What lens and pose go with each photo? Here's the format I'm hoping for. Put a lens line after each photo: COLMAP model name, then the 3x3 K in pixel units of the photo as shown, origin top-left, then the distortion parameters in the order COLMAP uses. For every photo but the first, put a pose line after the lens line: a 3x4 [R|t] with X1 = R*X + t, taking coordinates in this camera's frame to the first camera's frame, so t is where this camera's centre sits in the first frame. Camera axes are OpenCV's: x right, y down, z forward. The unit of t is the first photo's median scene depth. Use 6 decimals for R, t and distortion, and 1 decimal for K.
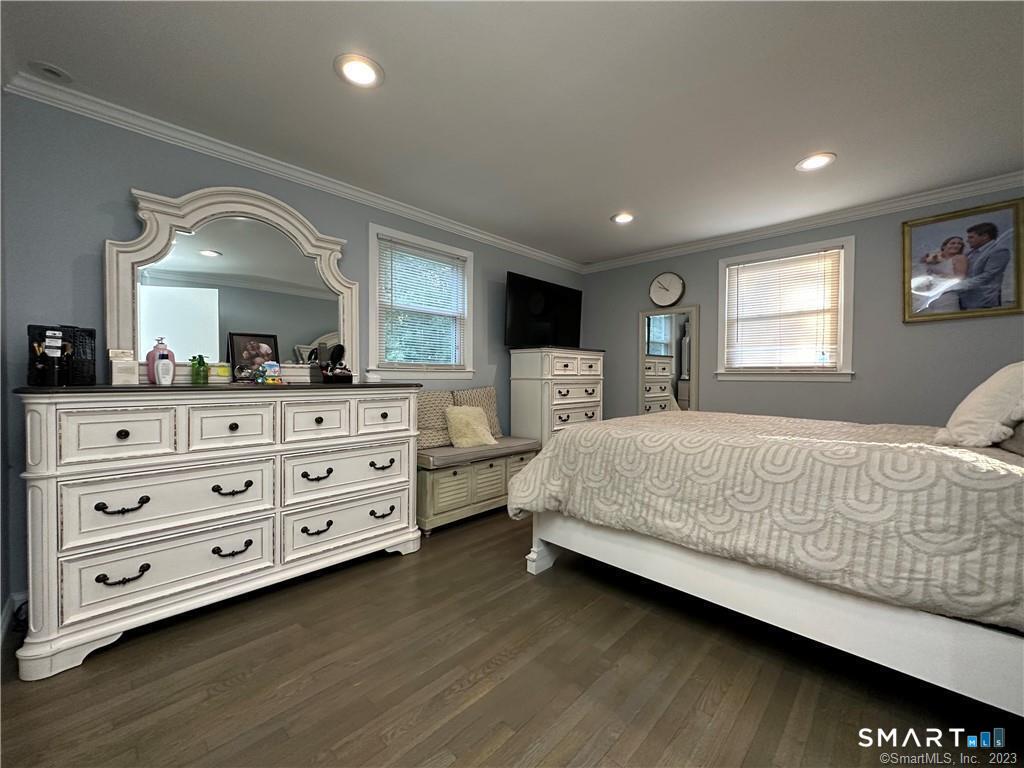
lens RADIAL K [[408.3, 0, 511.0], [0, 408.3, 381.1], [0, 0, 1]] dist [-0.004641, 0.000828]
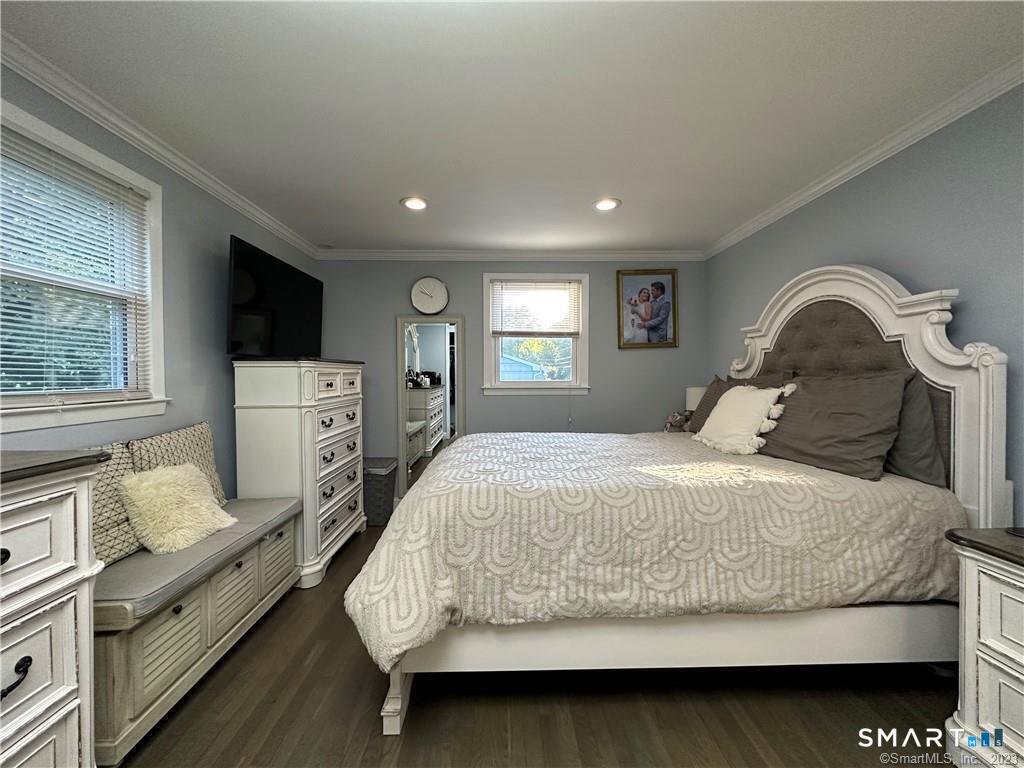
lens RADIAL K [[408.3, 0, 510.0], [0, 408.3, 381.6], [0, 0, 1]] dist [-0.004641, 0.000828]
pose [[0.696080, -0.021876, 0.717631, -0.314146], [0.017145, 0.999757, 0.013846, -0.093645], [-0.717760, 0.002666, 0.696286, 0.519321]]
